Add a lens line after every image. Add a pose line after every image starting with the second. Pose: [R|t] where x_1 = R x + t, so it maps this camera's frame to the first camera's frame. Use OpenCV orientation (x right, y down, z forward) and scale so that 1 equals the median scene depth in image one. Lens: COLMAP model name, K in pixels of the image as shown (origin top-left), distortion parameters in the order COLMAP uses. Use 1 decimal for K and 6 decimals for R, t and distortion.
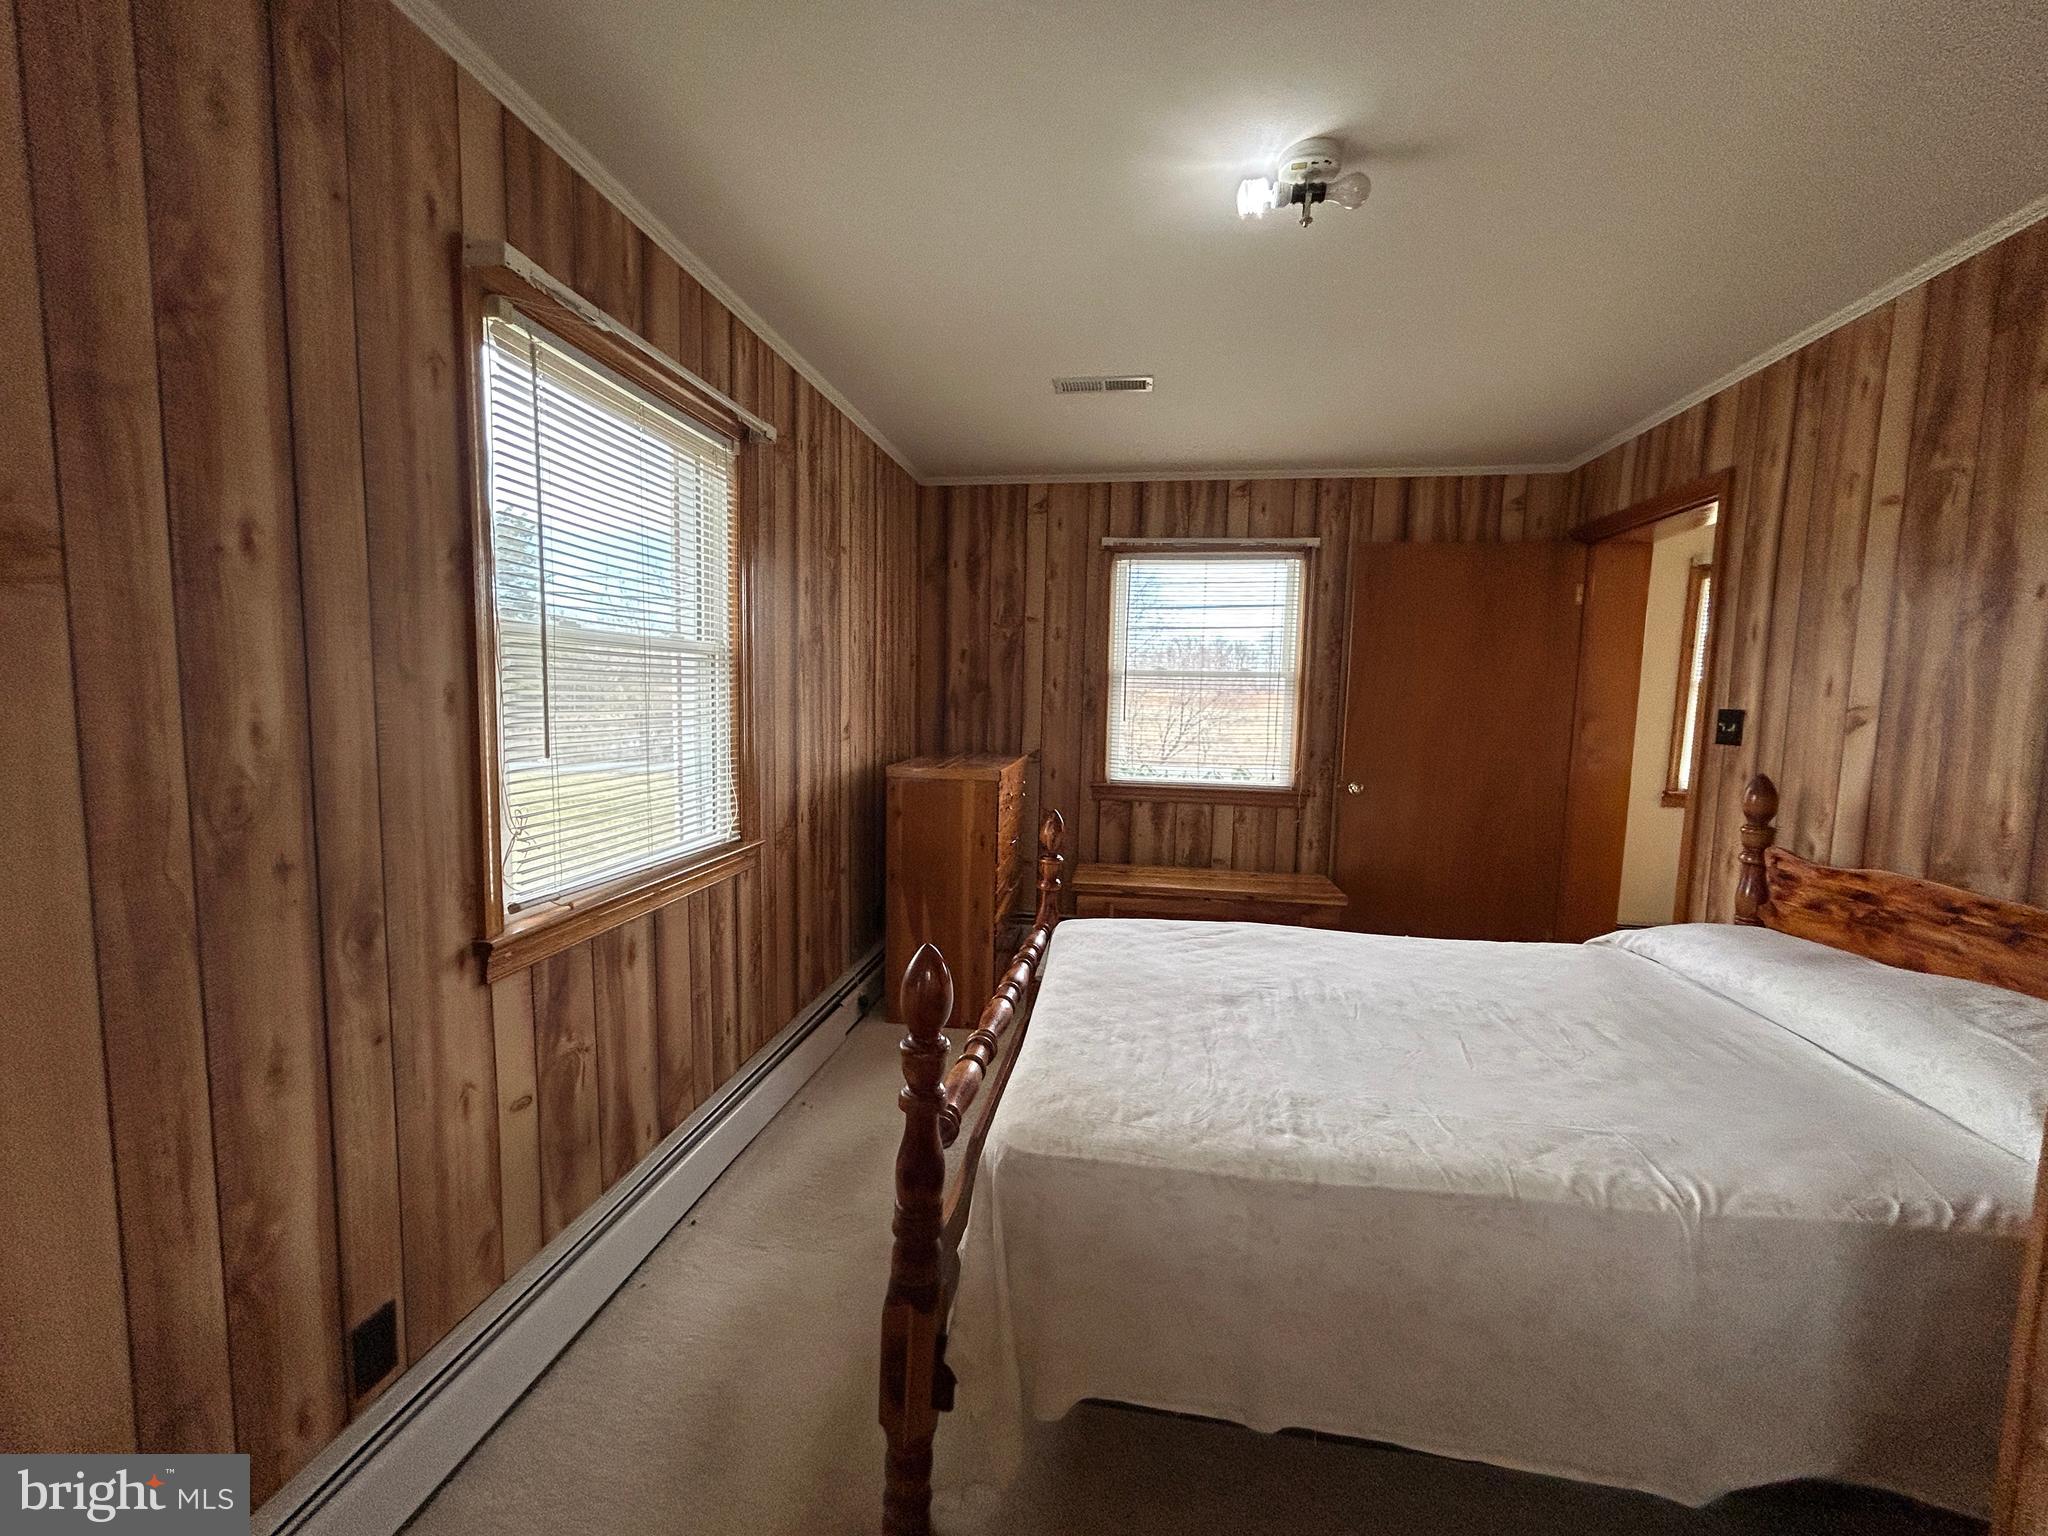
lens RADIAL K [[828.7, 0, 1015.3], [0, 828.7, 769.1], [0, 0, 1]] dist [0.001136, 0.000127]
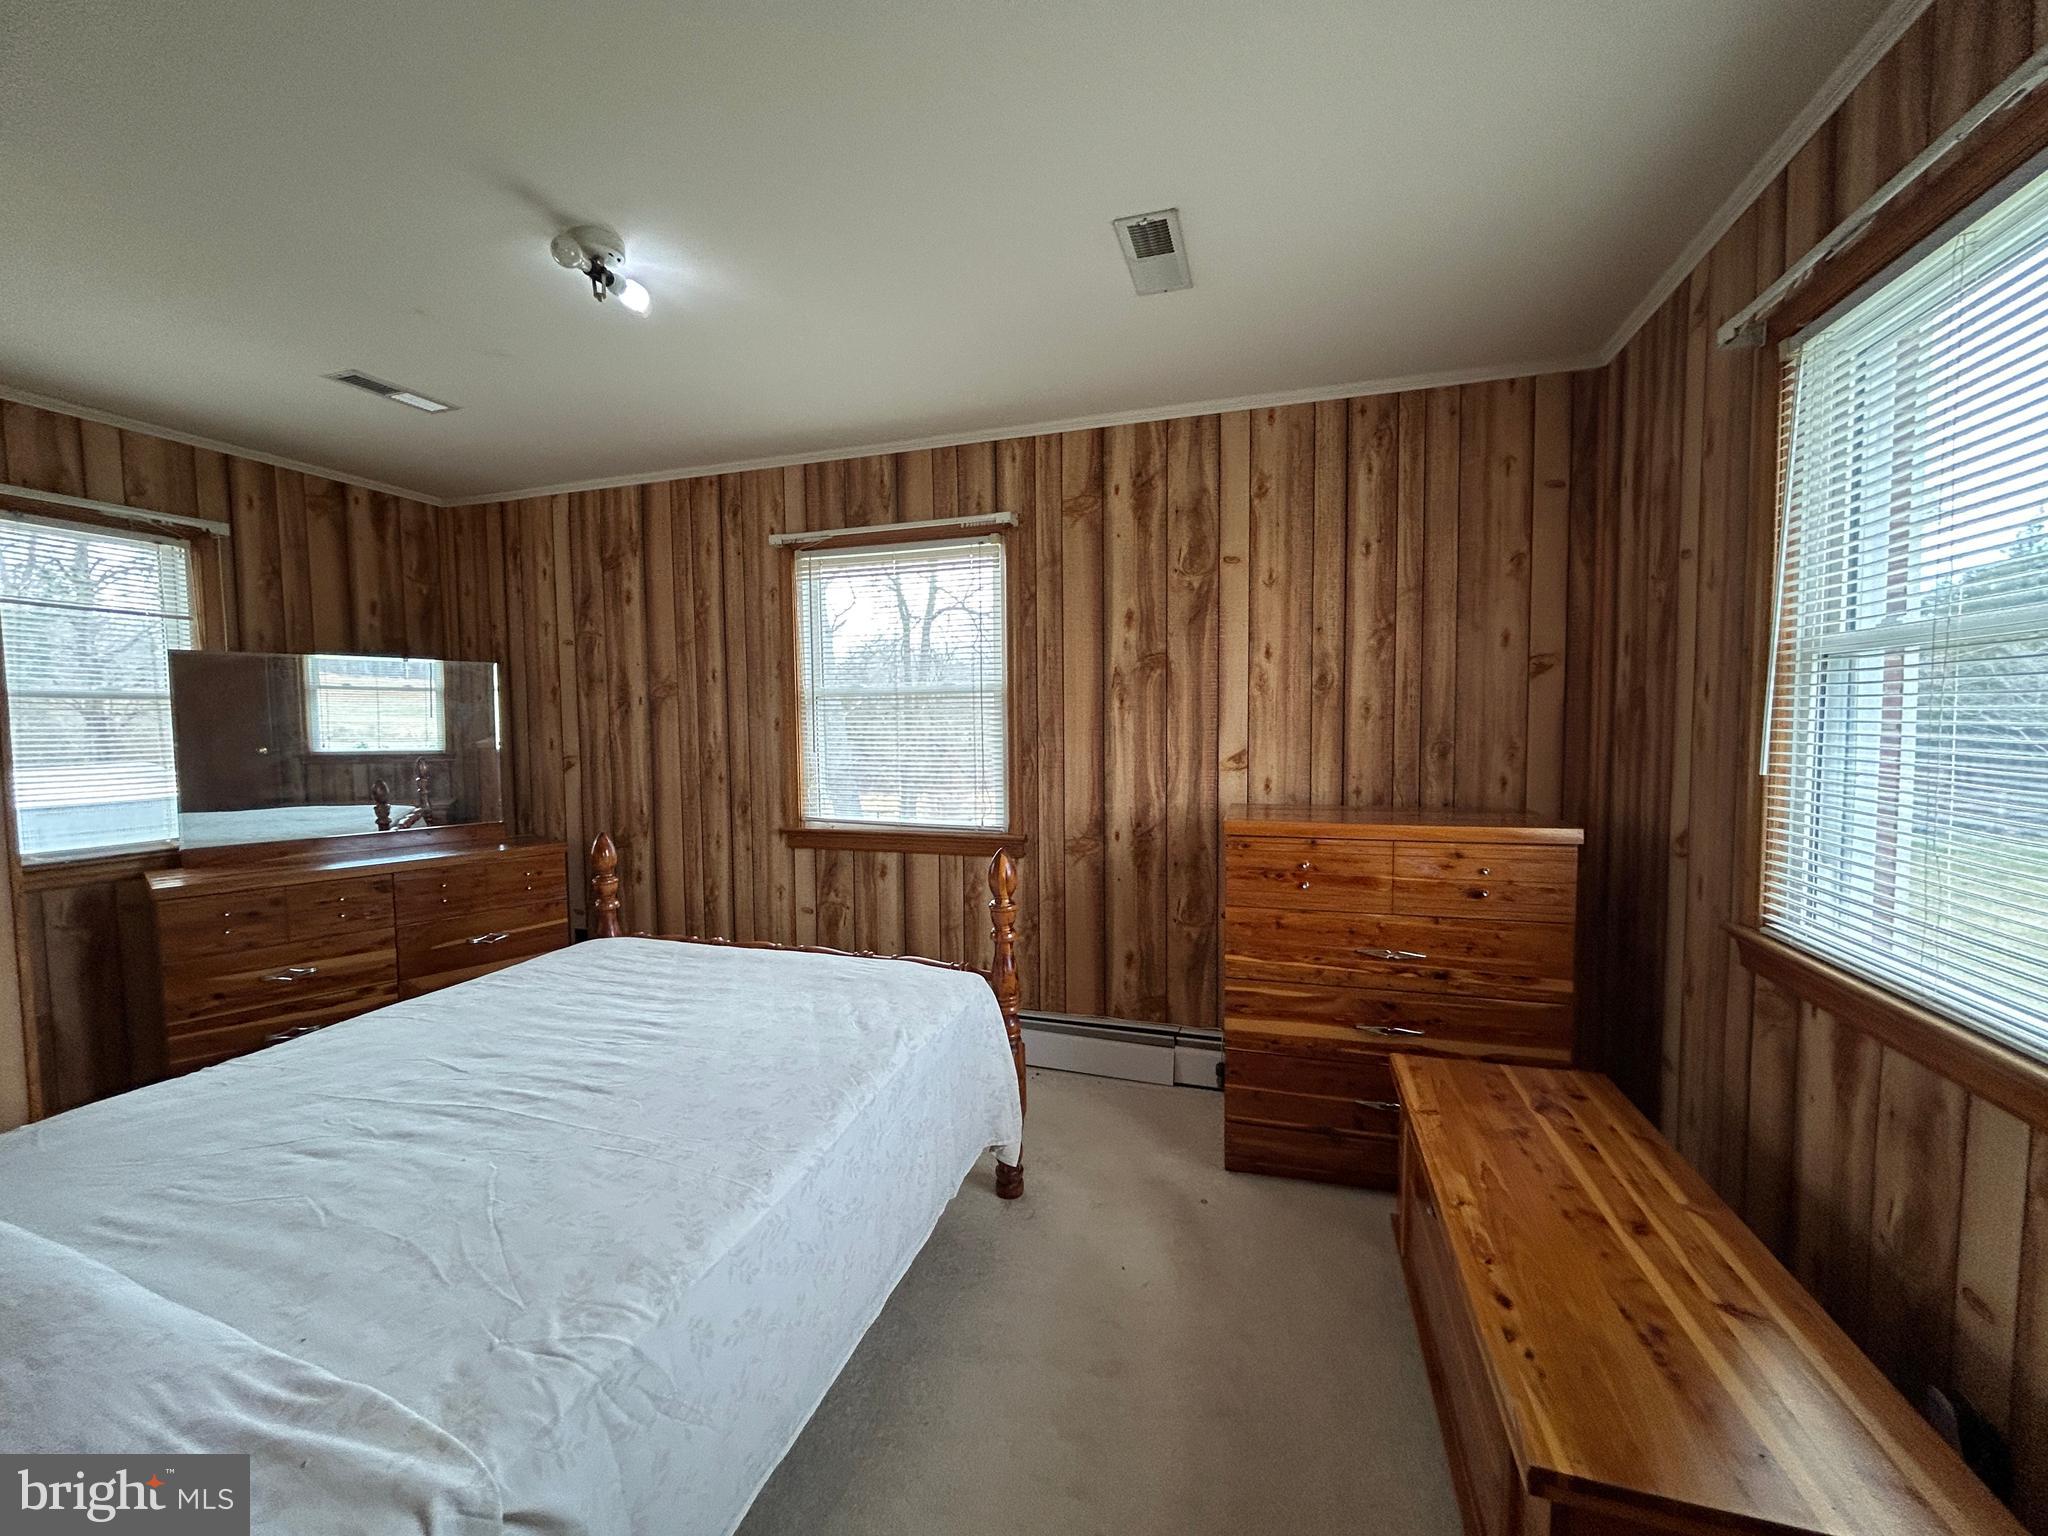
lens RADIAL K [[828.7, 0, 1014.2], [0, 828.7, 769.1], [0, 0, 1]] dist [0.001136, 0.000127]
pose [[-0.161960, 0.043244, -0.985849, 1.730131], [-0.086777, 0.994545, 0.057881, -0.164089], [0.982974, 0.094923, -0.157324, 2.209194]]
